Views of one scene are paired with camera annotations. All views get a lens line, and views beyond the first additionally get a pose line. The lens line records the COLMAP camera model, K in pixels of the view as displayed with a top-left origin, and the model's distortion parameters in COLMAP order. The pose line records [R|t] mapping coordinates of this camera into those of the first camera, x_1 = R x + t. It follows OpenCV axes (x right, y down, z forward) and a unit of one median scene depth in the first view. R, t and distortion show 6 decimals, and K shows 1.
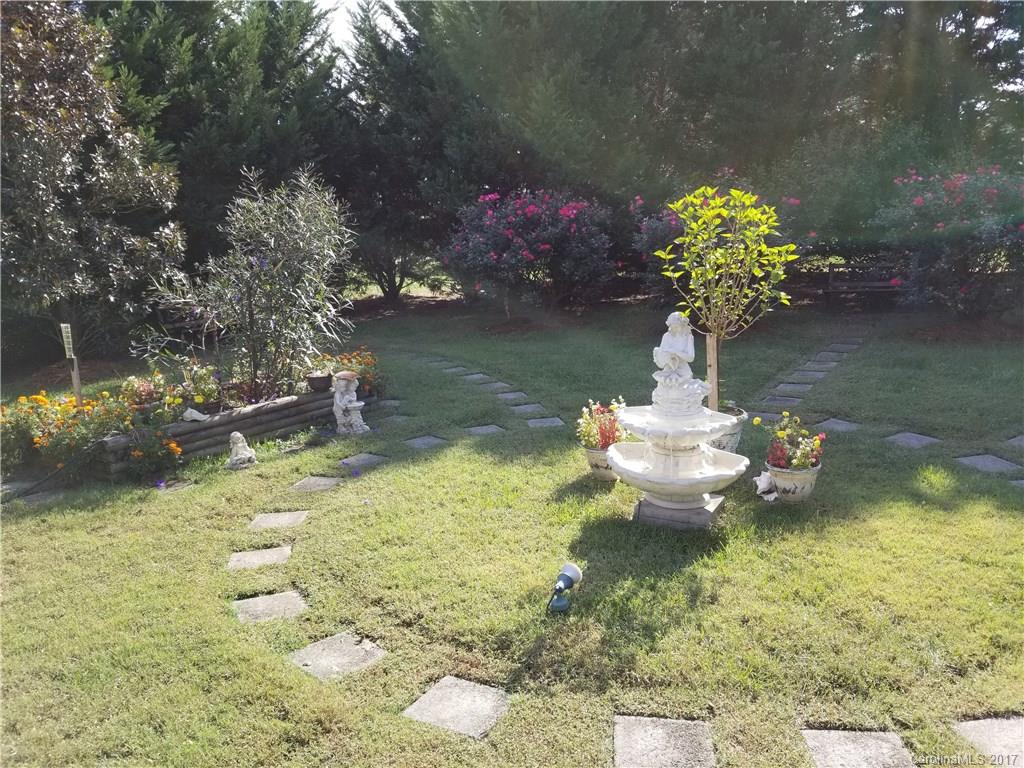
lens RADIAL K [[805.8, 0, 512.0], [0, 805.8, 384.0], [0, 0, 1]] dist [0.102691, -0.179969]
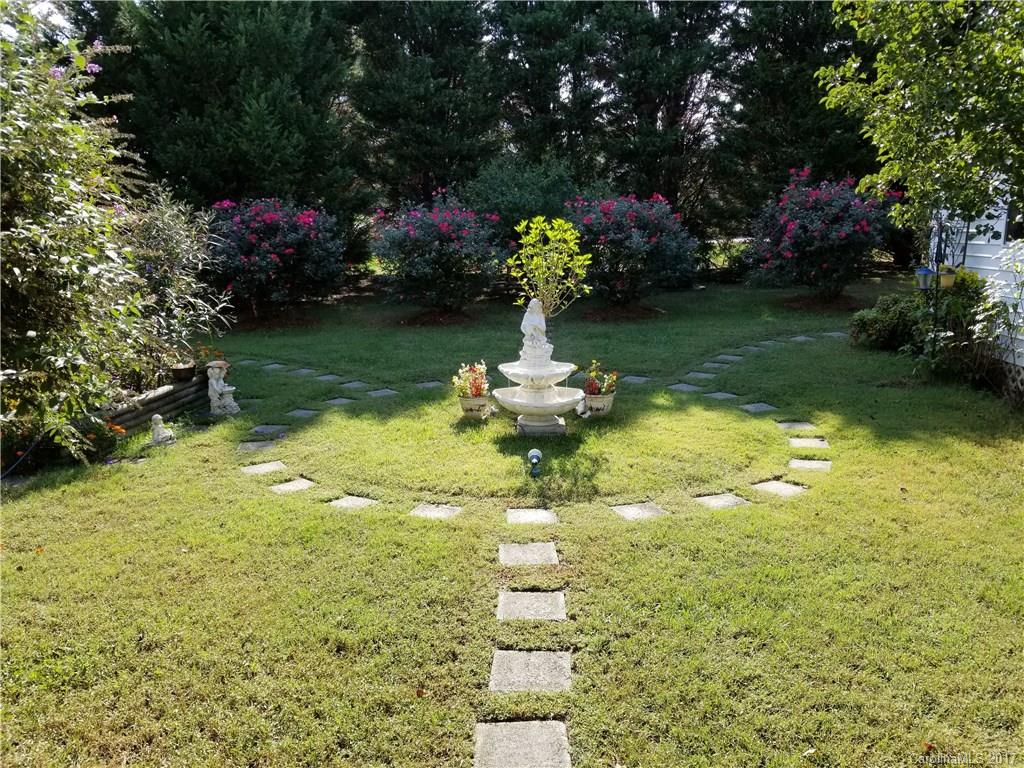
lens RADIAL K [[805.8, 0, 512.0], [0, 805.8, 384.0], [0, 0, 1]] dist [0.102691, -0.179969]
pose [[0.891271, -0.073902, 0.447408, -0.376989], [0.074368, 0.997094, 0.016552, 0.031499], [-0.447331, 0.018521, 0.894177, -0.245672]]
